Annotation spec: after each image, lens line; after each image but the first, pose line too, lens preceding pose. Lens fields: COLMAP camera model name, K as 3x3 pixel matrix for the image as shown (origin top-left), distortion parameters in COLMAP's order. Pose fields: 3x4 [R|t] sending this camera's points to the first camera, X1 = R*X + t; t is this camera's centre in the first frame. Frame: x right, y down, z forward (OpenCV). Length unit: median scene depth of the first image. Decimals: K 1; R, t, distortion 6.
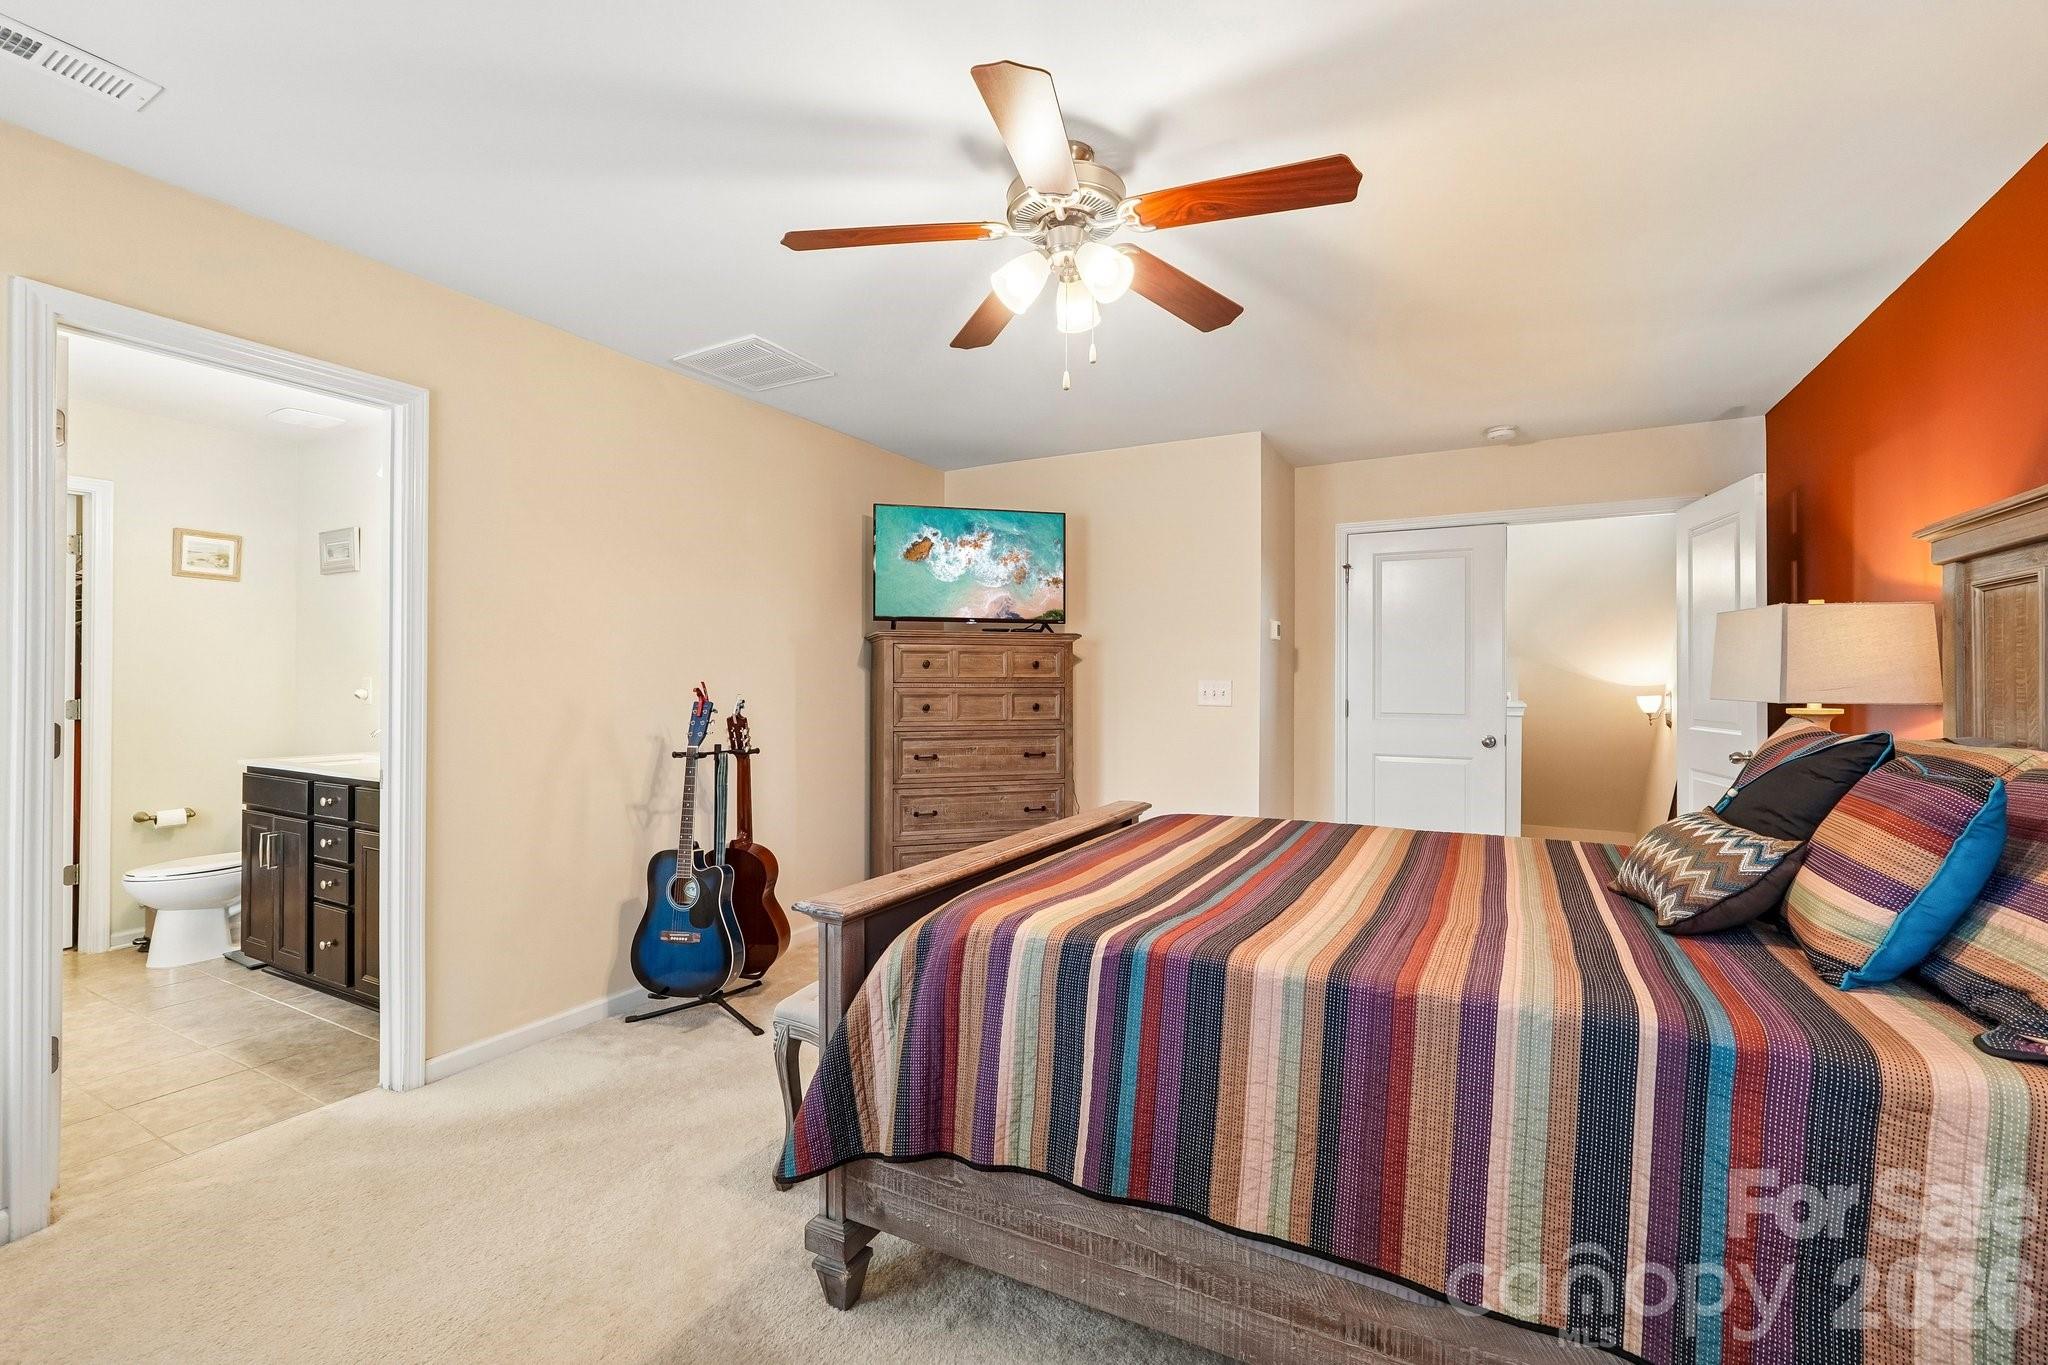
lens RADIAL K [[874.2, 0, 1016.2], [0, 874.2, 674.0], [0, 0, 1]] dist [-0.020968, 0.009122]
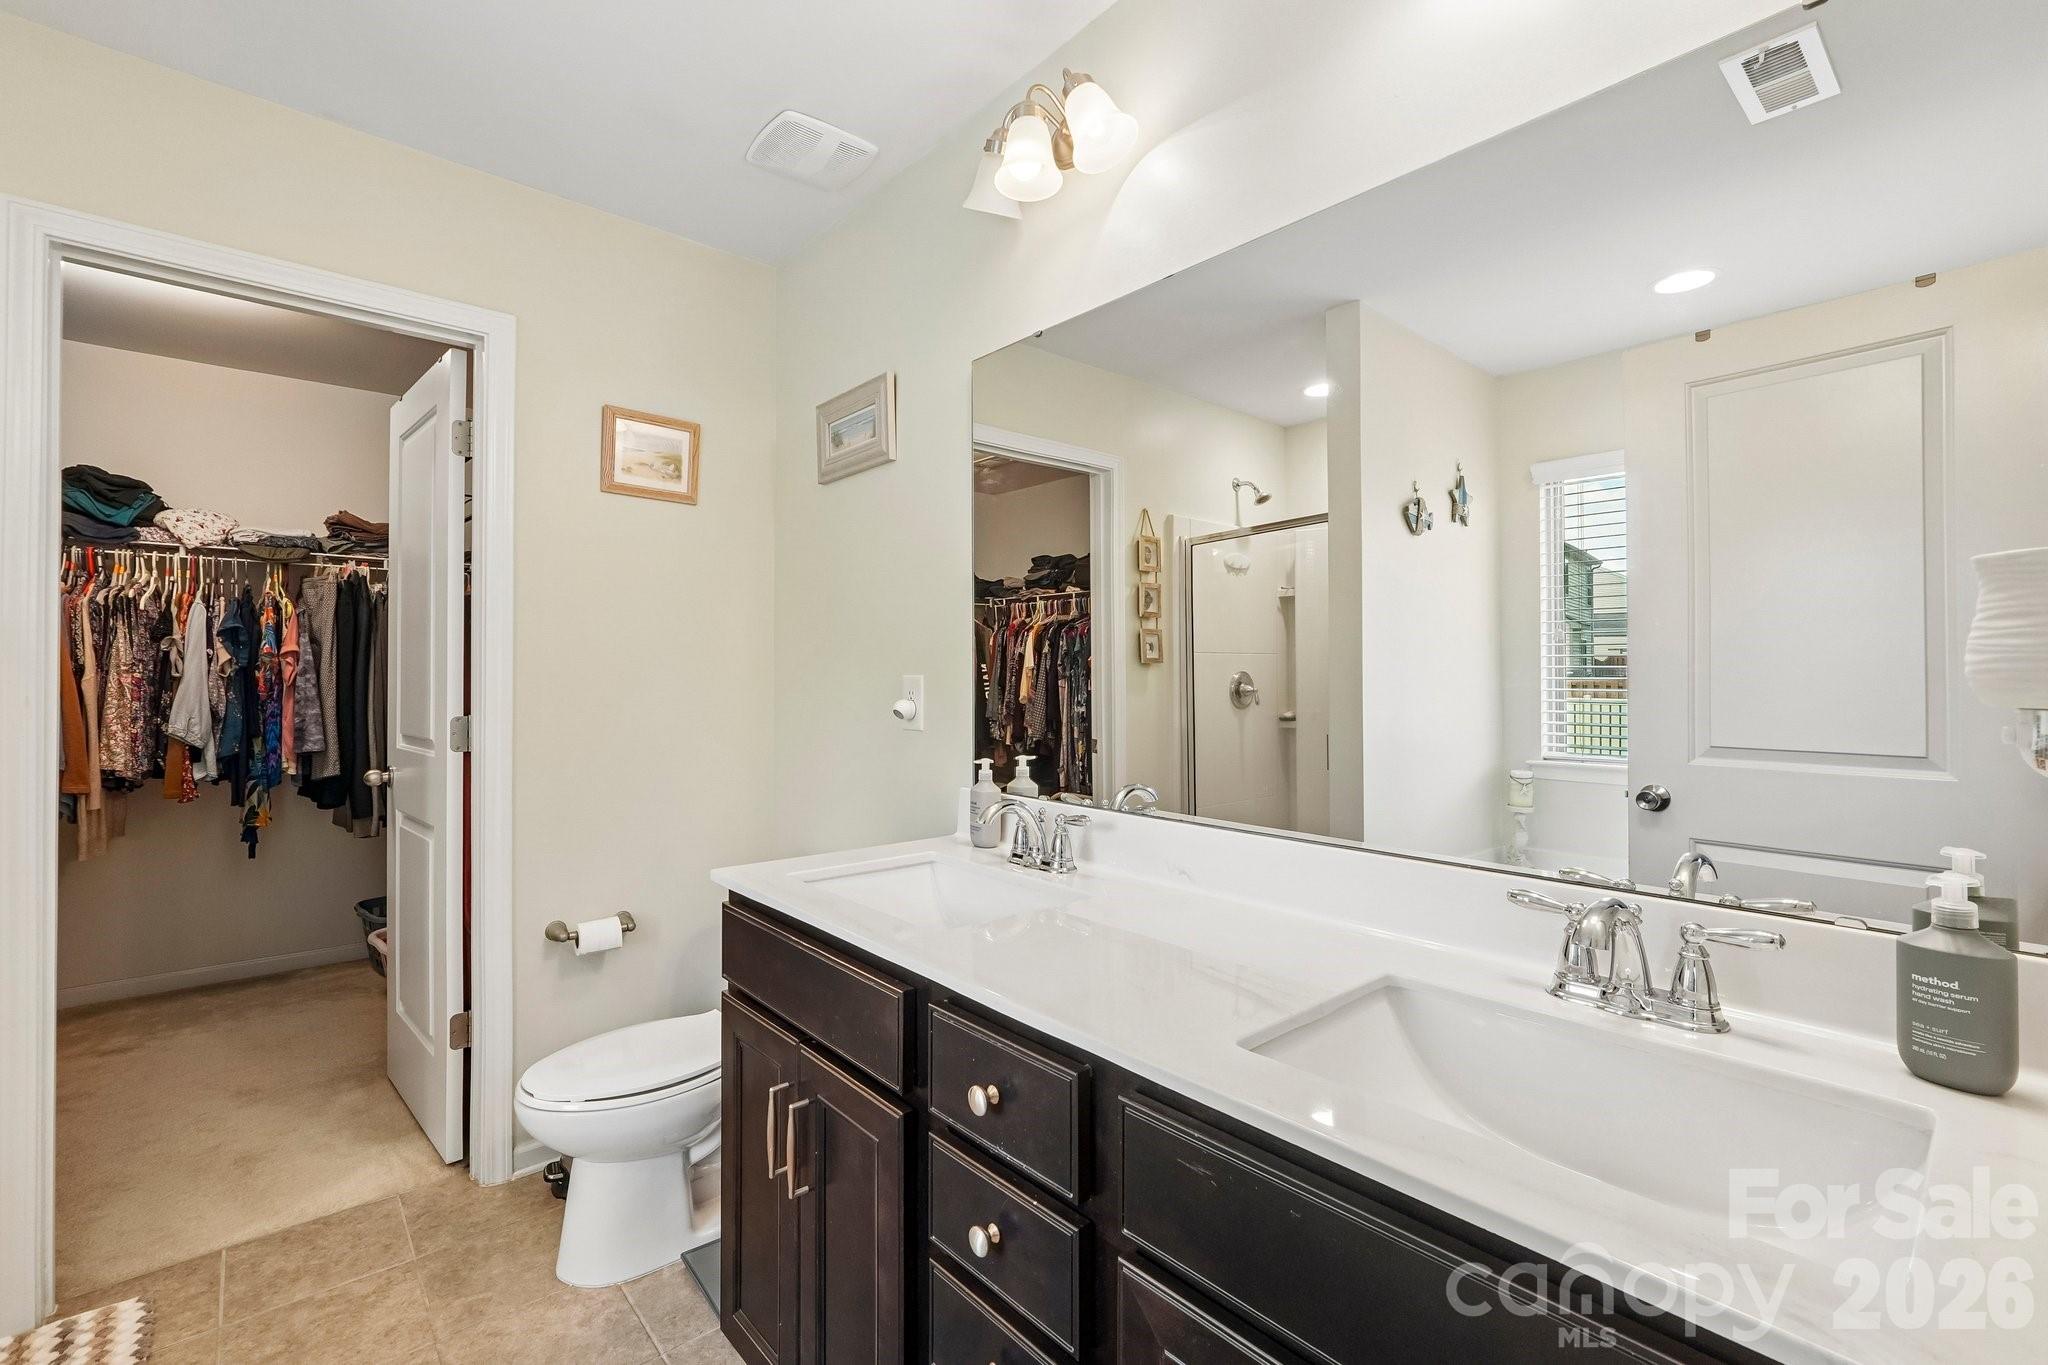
lens RADIAL K [[874.2, 0, 1016.2], [0, 874.2, 674.0], [0, 0, 1]] dist [-0.020968, 0.009122]
pose [[0.938114, -0.004723, -0.346296, -0.513815], [0.004226, 0.999989, -0.002192, 0.004085], [0.346302, 0.000593, 0.938123, 0.547416]]
